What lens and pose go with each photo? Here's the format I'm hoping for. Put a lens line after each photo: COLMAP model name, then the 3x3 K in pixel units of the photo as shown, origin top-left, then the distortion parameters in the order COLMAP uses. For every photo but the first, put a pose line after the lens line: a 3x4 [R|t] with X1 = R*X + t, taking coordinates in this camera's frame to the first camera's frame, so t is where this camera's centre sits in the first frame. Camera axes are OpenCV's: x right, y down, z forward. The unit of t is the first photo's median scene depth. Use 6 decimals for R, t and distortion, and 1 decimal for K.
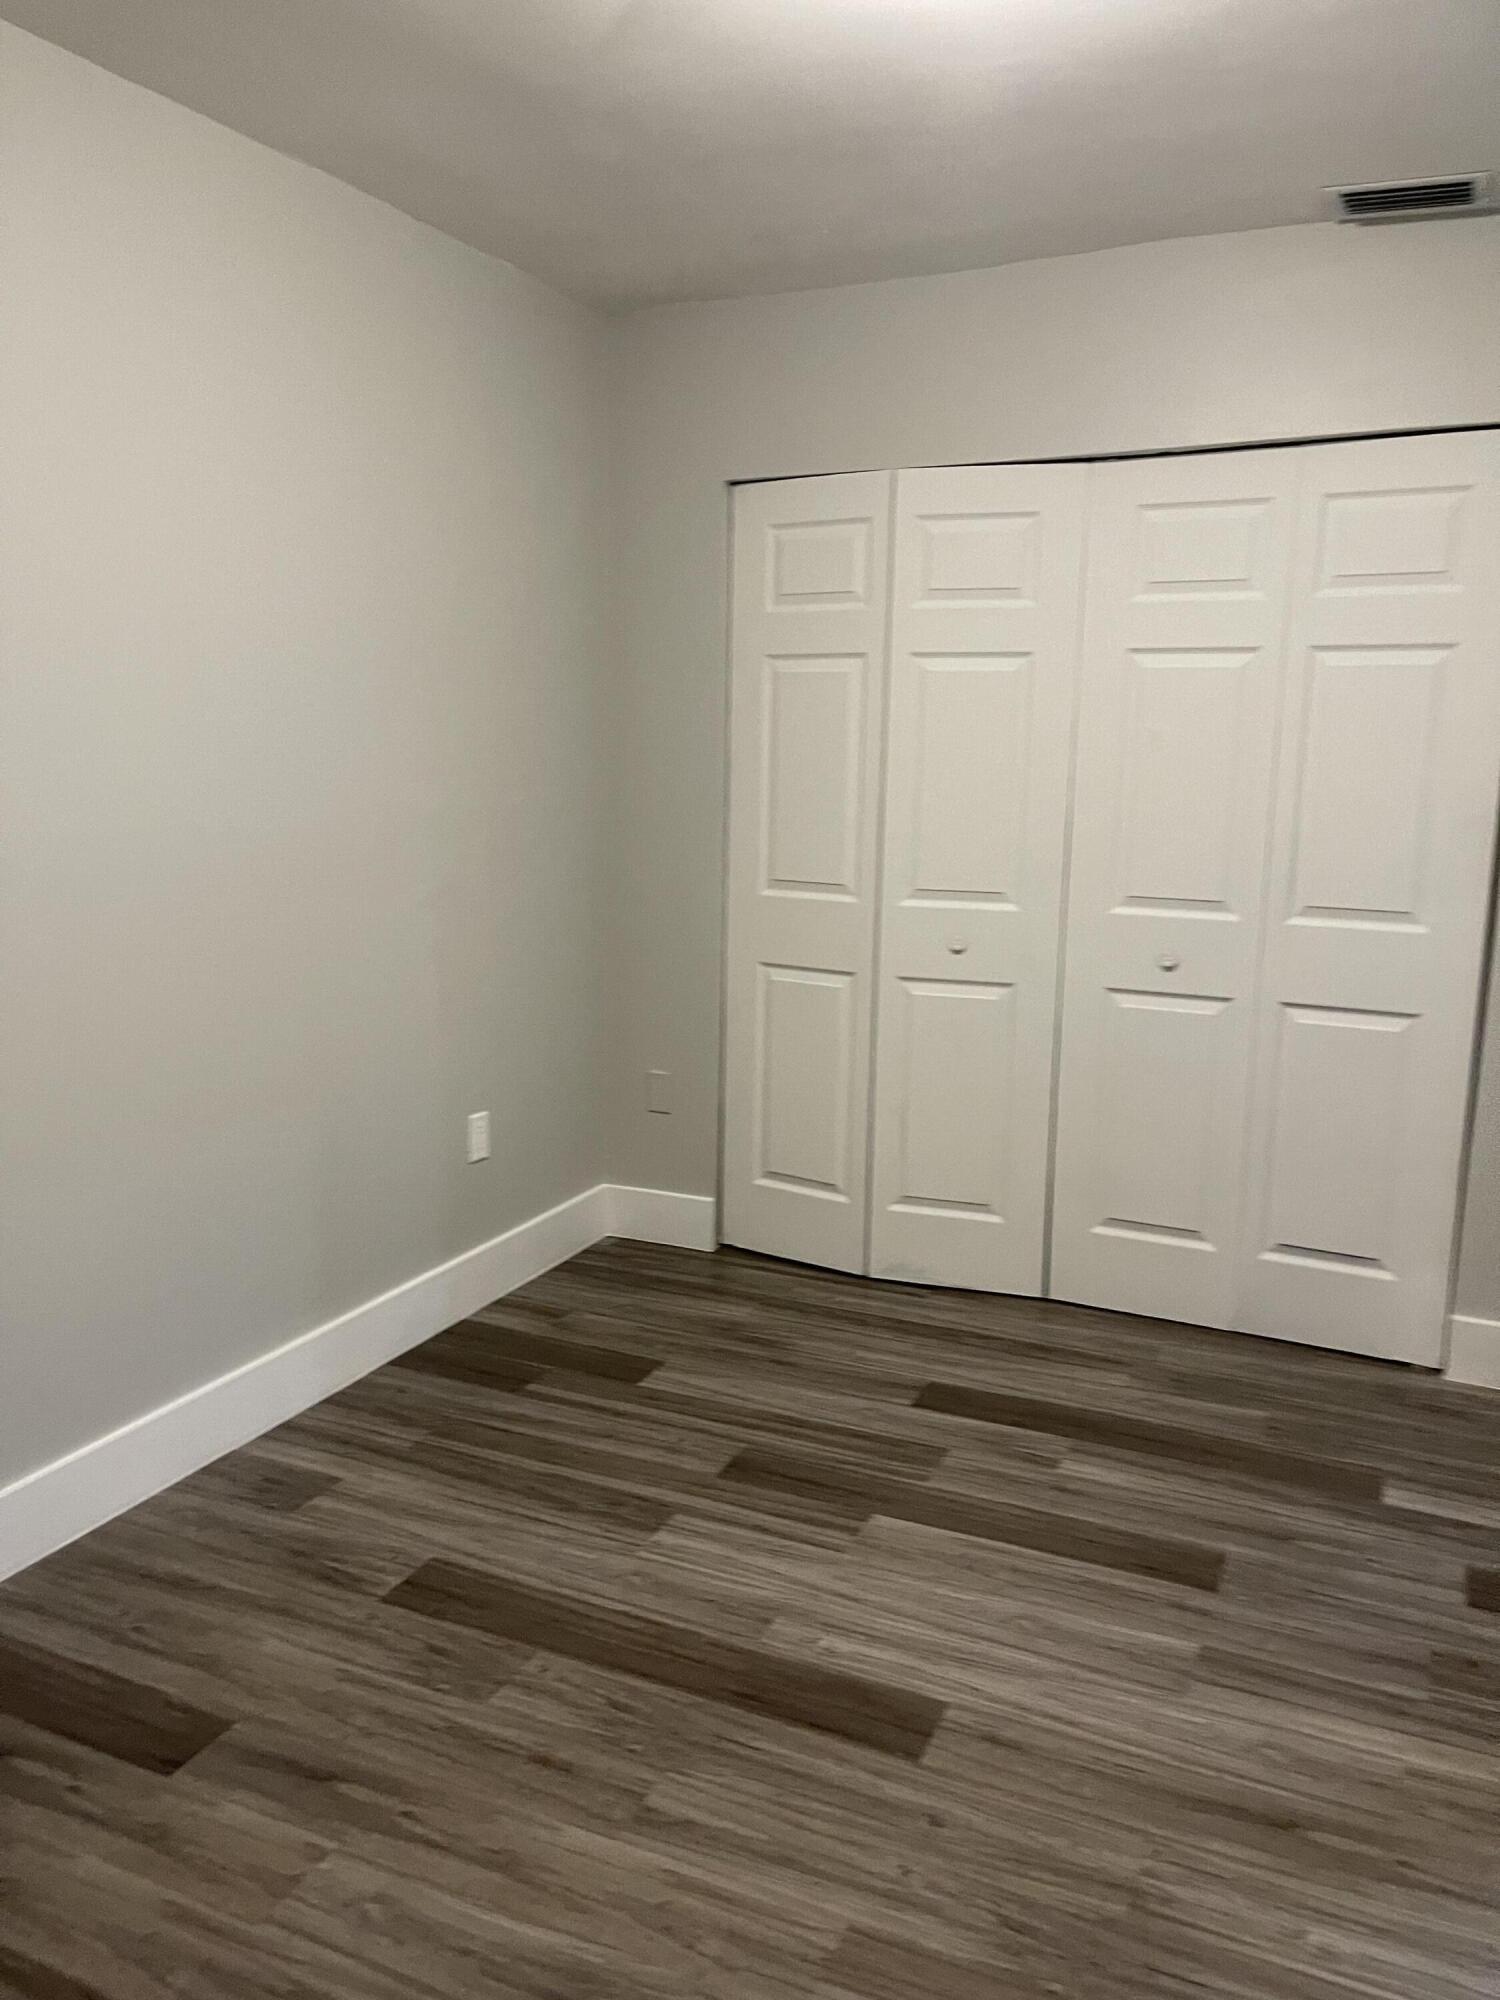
lens RADIAL K [[1512.9, 0, 766.8], [0, 1512.9, 1009.2], [0, 0, 1]] dist [0.066020, -0.083885]
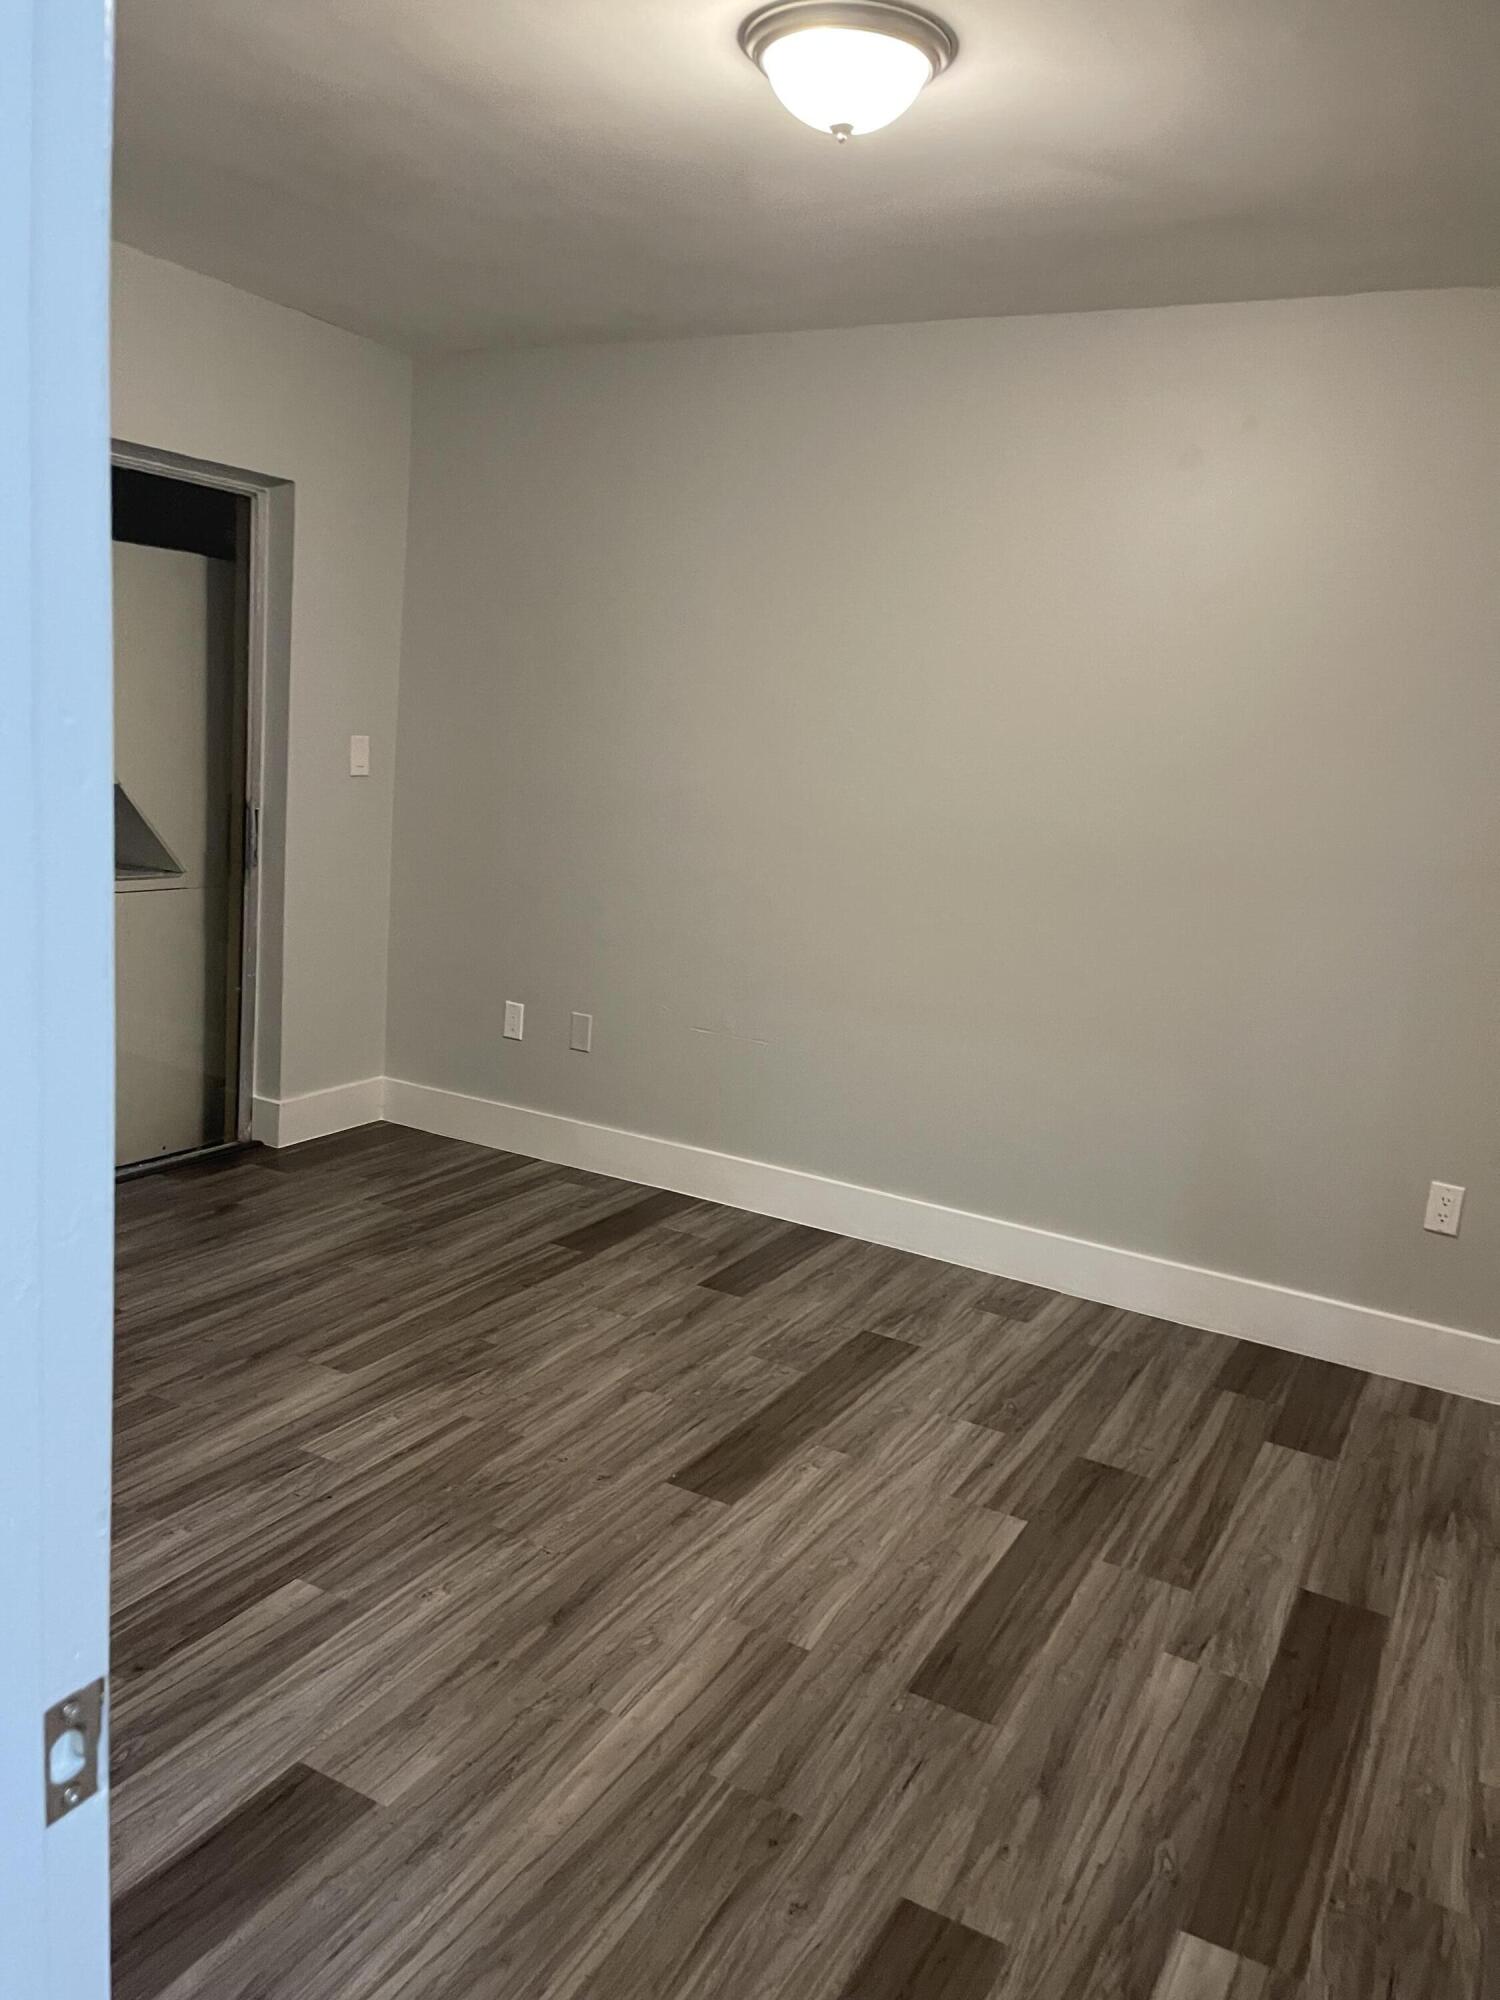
lens RADIAL K [[1512.9, 0, 766.8], [0, 1512.9, 1009.2], [0, 0, 1]] dist [0.066020, -0.083885]
pose [[-0.072260, 0.159498, -0.984550, 1.105722], [-0.254912, 0.951392, 0.172836, -0.137561], [0.964260, 0.263463, -0.028089, 0.819630]]
